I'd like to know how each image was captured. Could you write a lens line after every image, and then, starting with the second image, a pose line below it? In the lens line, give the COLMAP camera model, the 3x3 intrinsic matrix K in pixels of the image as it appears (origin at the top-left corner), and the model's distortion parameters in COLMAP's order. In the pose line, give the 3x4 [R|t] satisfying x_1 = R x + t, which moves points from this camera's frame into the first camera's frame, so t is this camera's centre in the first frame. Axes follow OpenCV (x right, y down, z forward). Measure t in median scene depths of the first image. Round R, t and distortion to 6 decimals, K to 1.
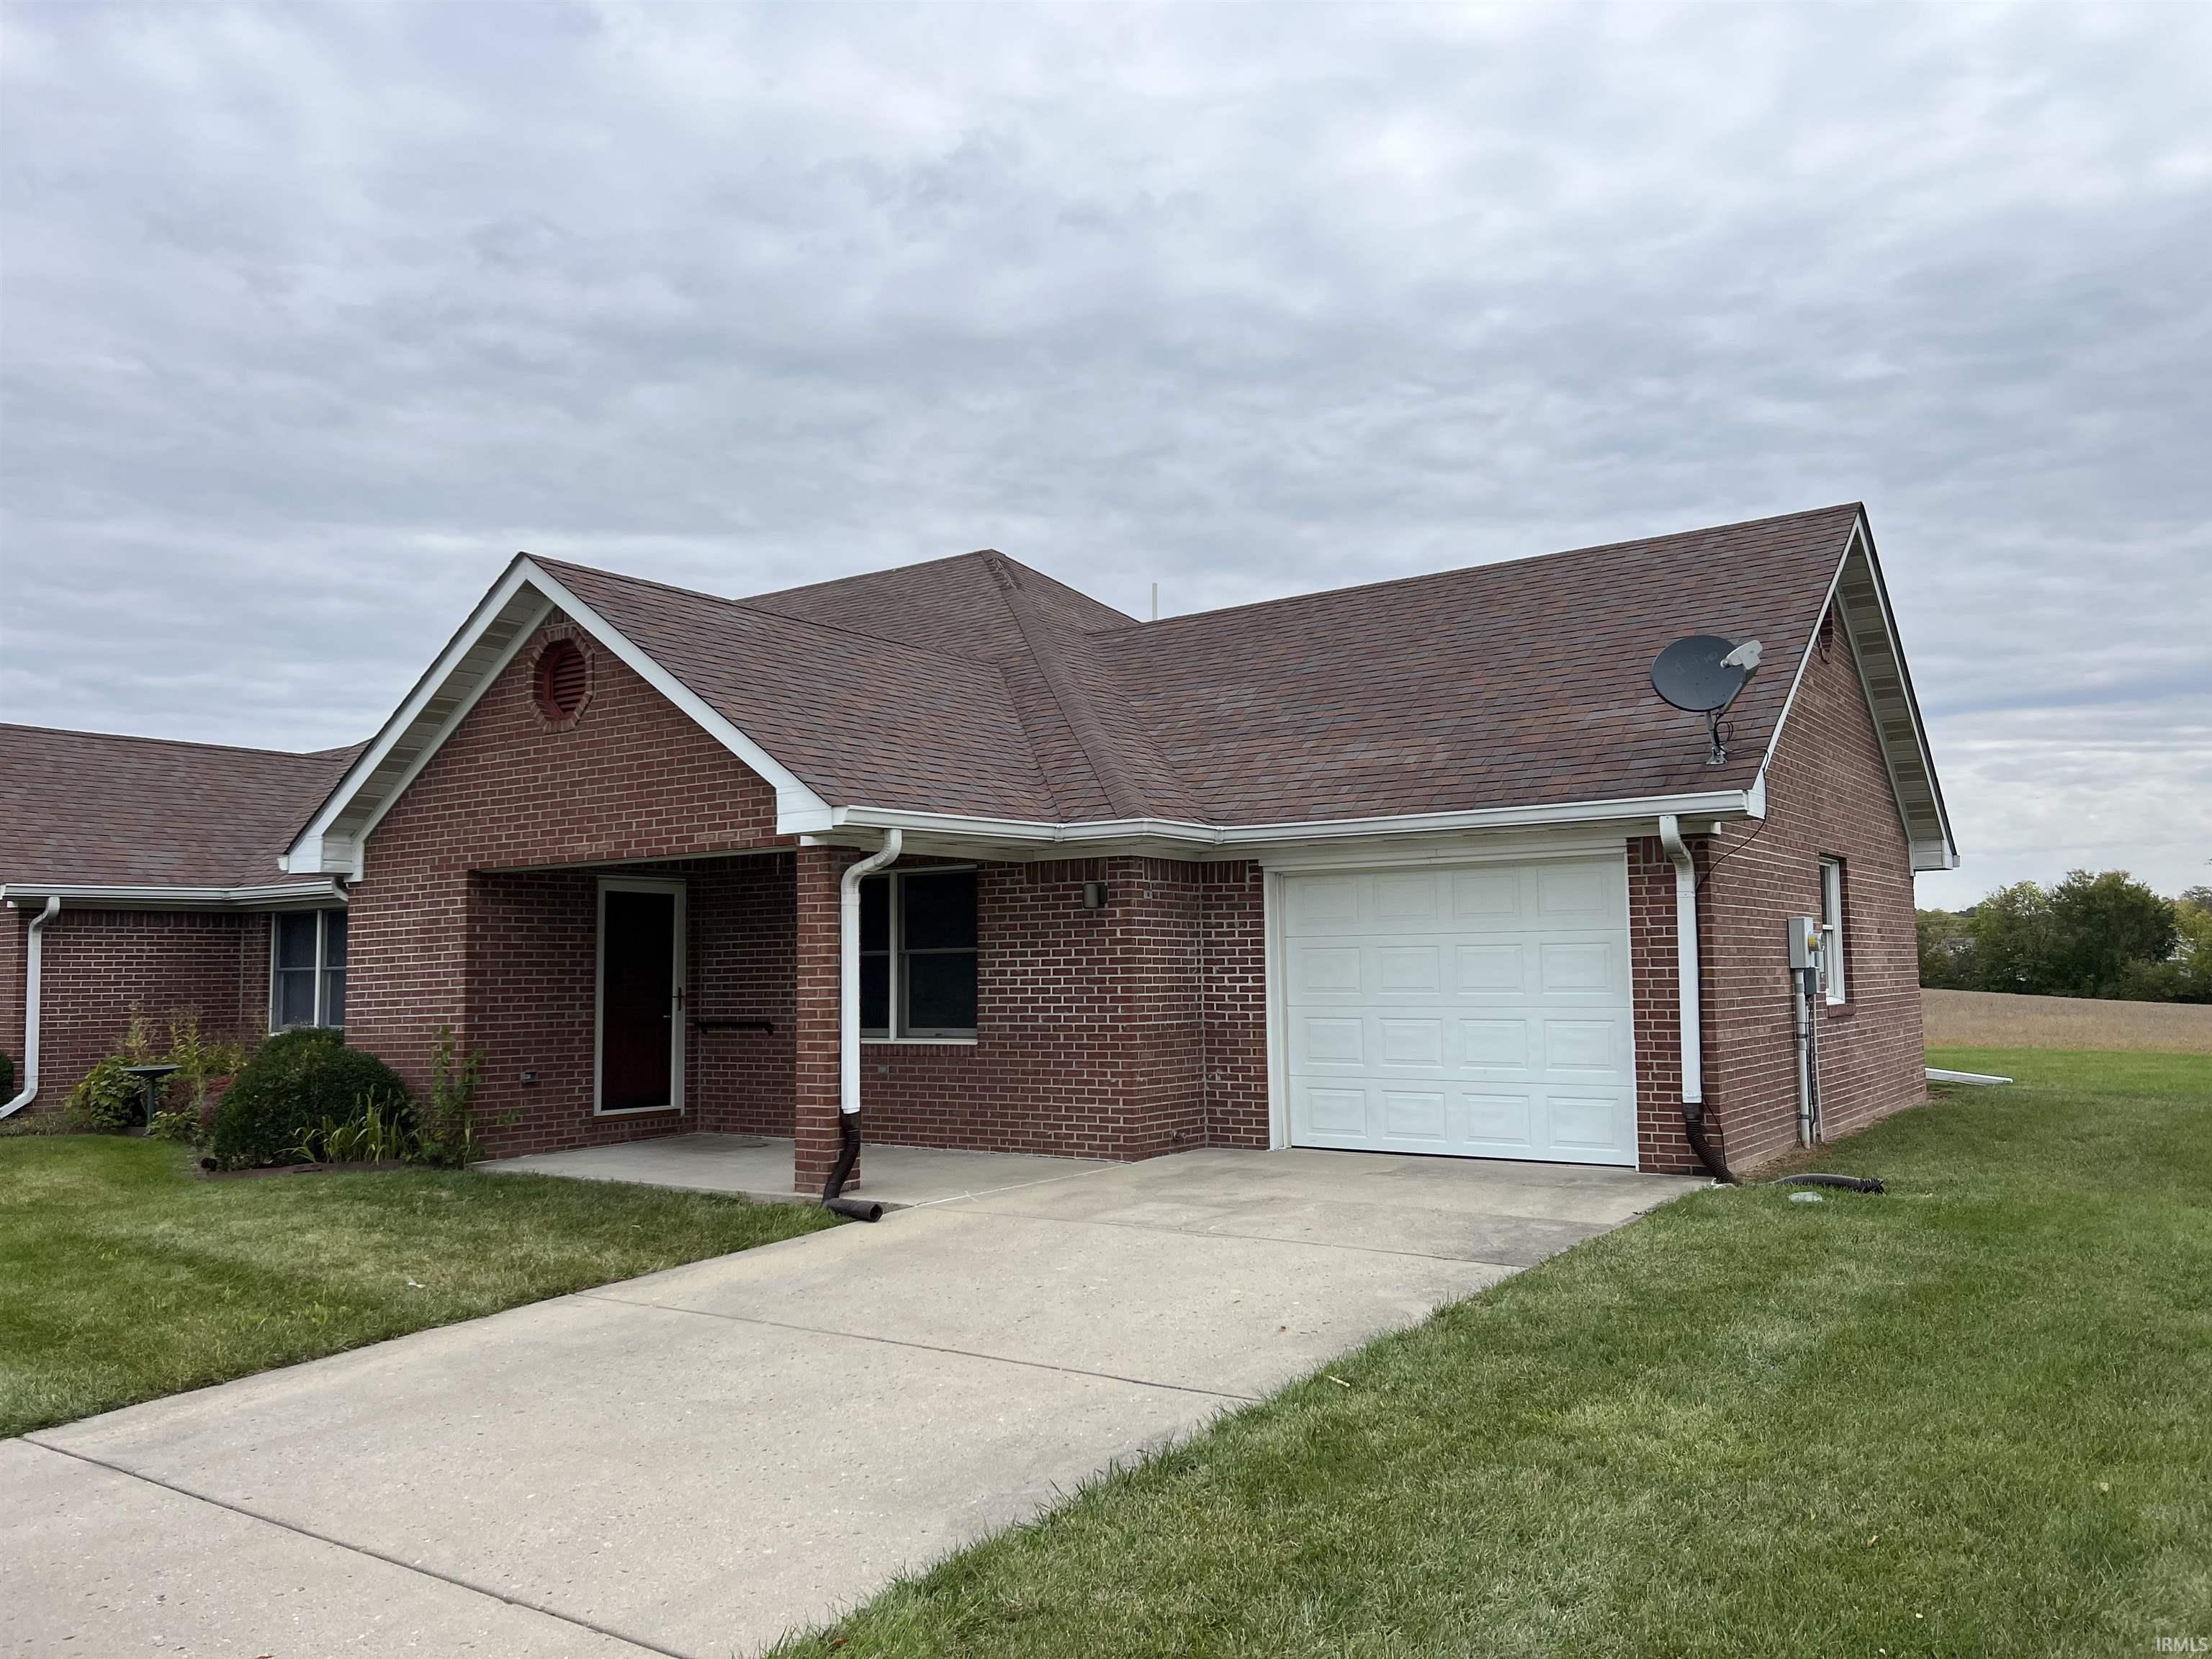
lens RADIAL K [[1671.2, 0, 1111.4], [0, 1671.2, 832.6], [0, 0, 1]] dist [0.007298, 0.001938]
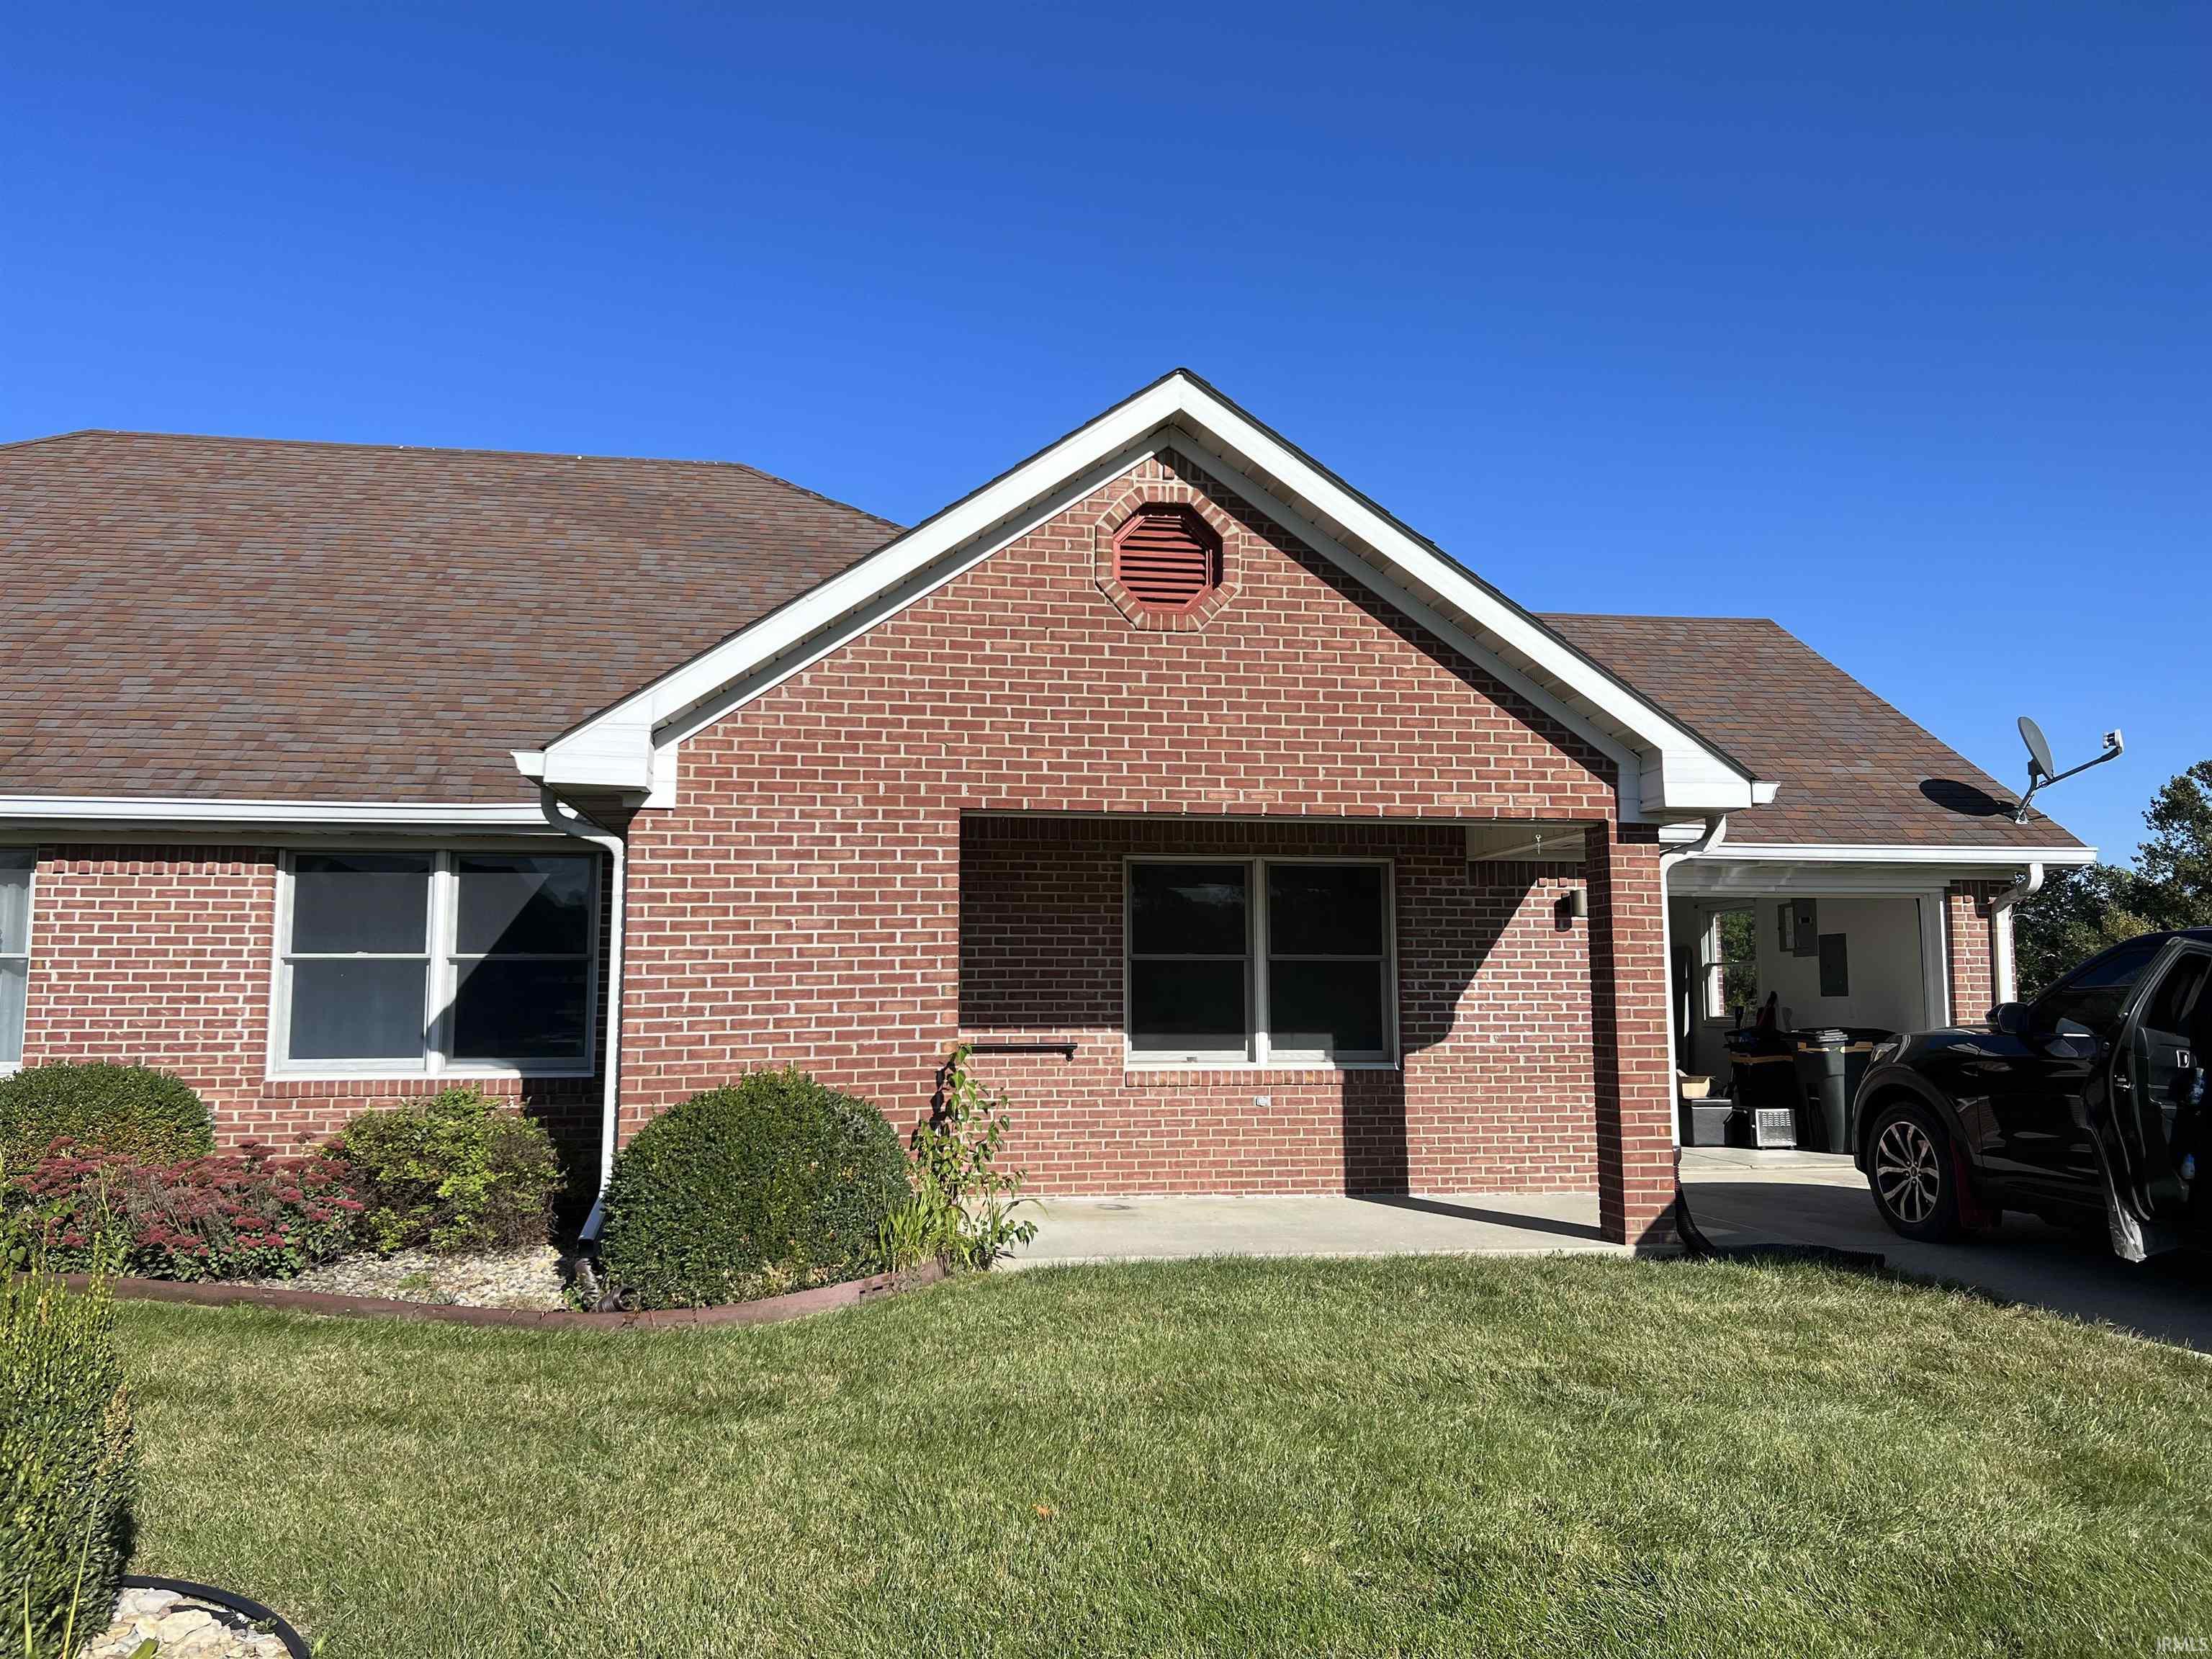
lens RADIAL K [[1671.2, 0, 1107.0], [0, 1671.2, 822.4], [0, 0, 1]] dist [0.007298, 0.001938]
pose [[0.746583, 0.091639, 0.658950, -0.796113], [-0.069759, 0.995791, -0.059448, 0.064728], [-0.661625, -0.001585, 0.749834, 0.474301]]
